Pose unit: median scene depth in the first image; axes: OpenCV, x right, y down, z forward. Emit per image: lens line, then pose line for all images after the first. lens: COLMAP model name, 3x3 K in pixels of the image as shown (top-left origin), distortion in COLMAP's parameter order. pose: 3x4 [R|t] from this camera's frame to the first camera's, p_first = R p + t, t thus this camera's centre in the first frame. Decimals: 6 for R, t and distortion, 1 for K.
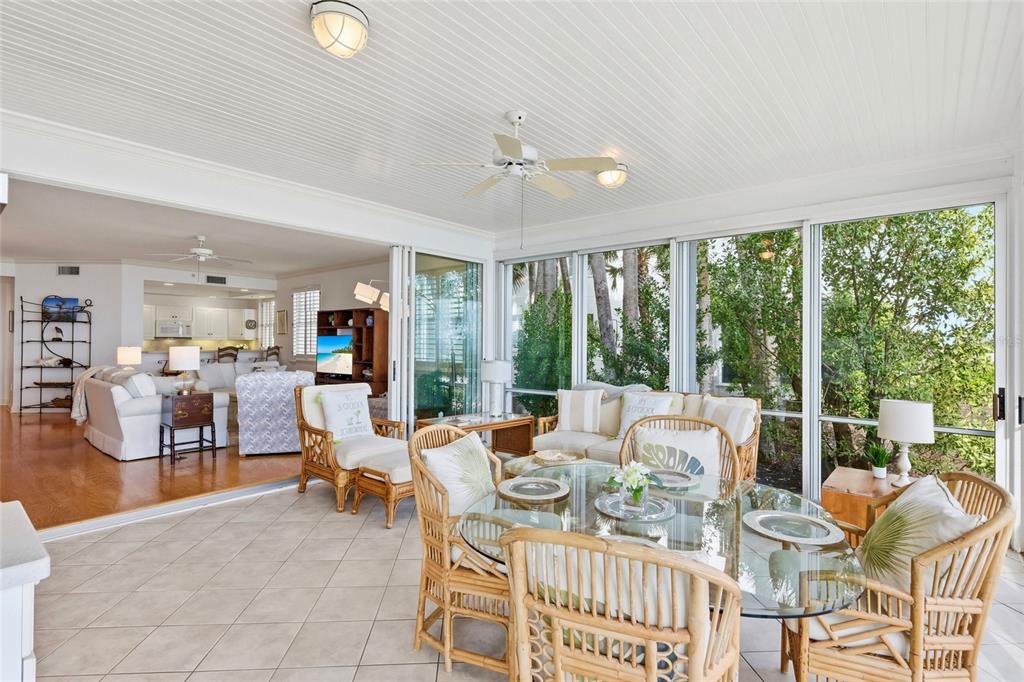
lens RADIAL K [[498.2, 0, 511.4], [0, 498.2, 349.7], [0, 0, 1]] dist [0.000177, -0.000263]
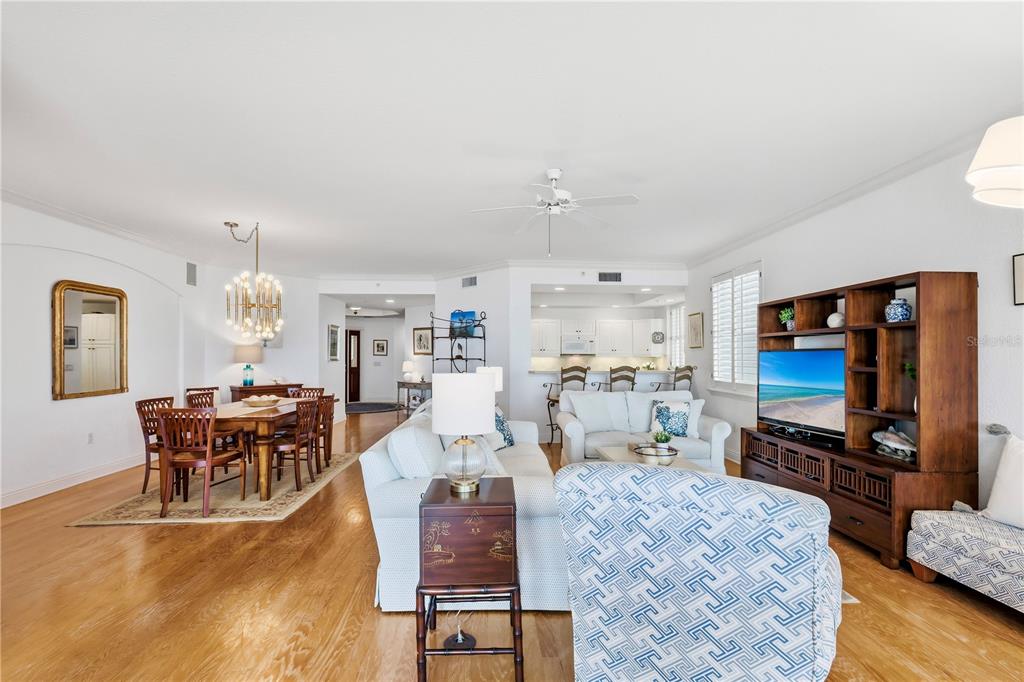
lens RADIAL K [[475.4, 0, 507.8], [0, 475.4, 339.2], [0, 0, 1]] dist [0.001834, 0.000168]
pose [[0.691789, -0.028693, -0.721529, -0.200519], [-0.011932, 0.998620, -0.051152, -0.008765], [0.722001, 0.043996, 0.690492, 0.432377]]
